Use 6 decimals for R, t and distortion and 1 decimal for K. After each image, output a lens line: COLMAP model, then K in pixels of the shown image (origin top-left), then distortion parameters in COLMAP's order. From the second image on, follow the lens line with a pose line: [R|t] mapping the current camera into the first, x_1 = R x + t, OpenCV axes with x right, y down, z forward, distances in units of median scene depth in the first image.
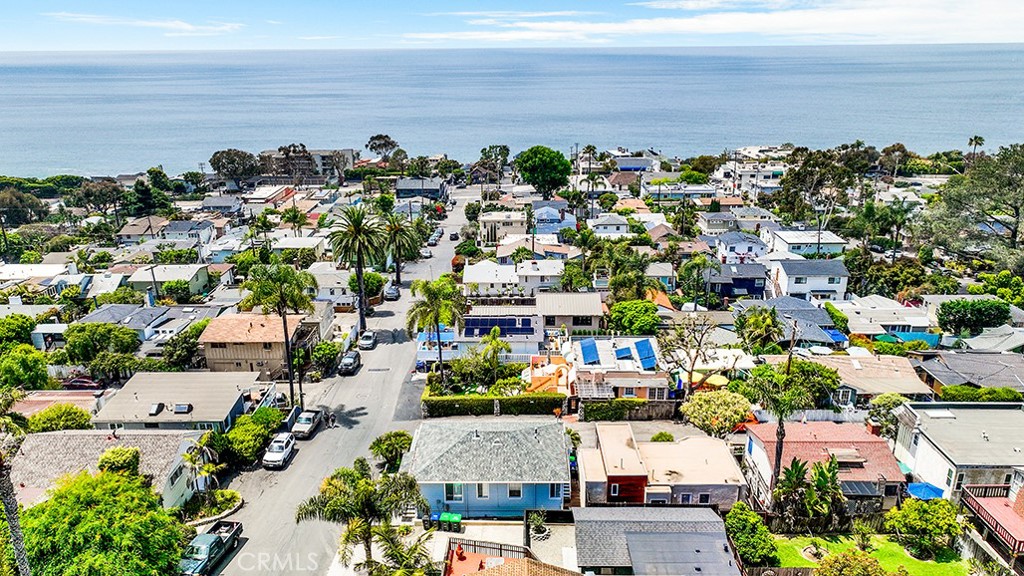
lens RADIAL K [[720.0, 0, 512.0], [0, 720.0, 288.0], [0, 0, 1]] dist [0.001954, 0.000124]
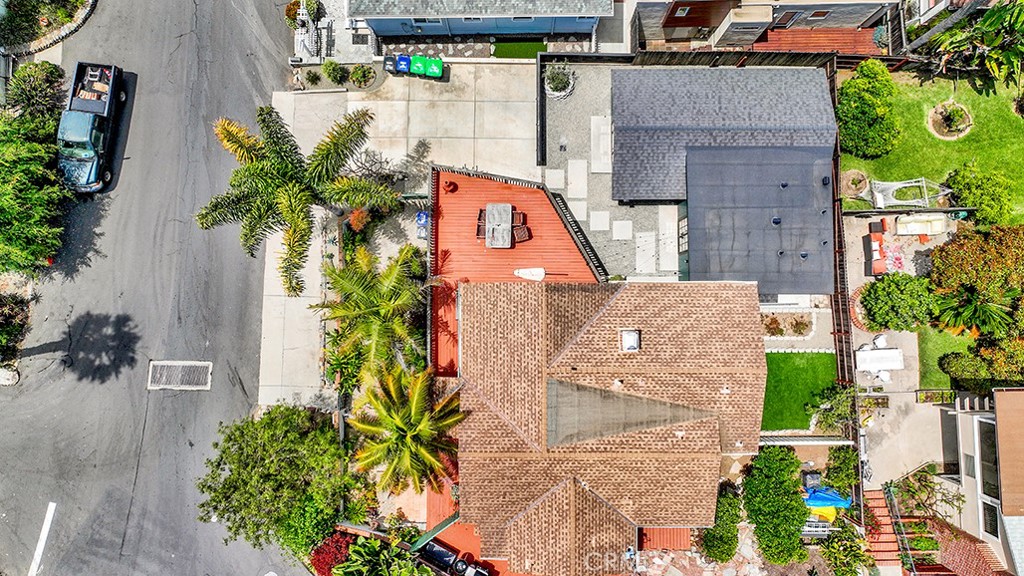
lens RADIAL K [[720.0, 0, 512.0], [0, 720.0, 288.0], [0, 0, 1]] dist [0.001954, 0.000124]
pose [[0.999923, -0.010716, -0.006323, -0.003224], [0.009718, 0.355235, 0.934727, -0.161738], [-0.007770, -0.934716, 0.355312, 0.410571]]
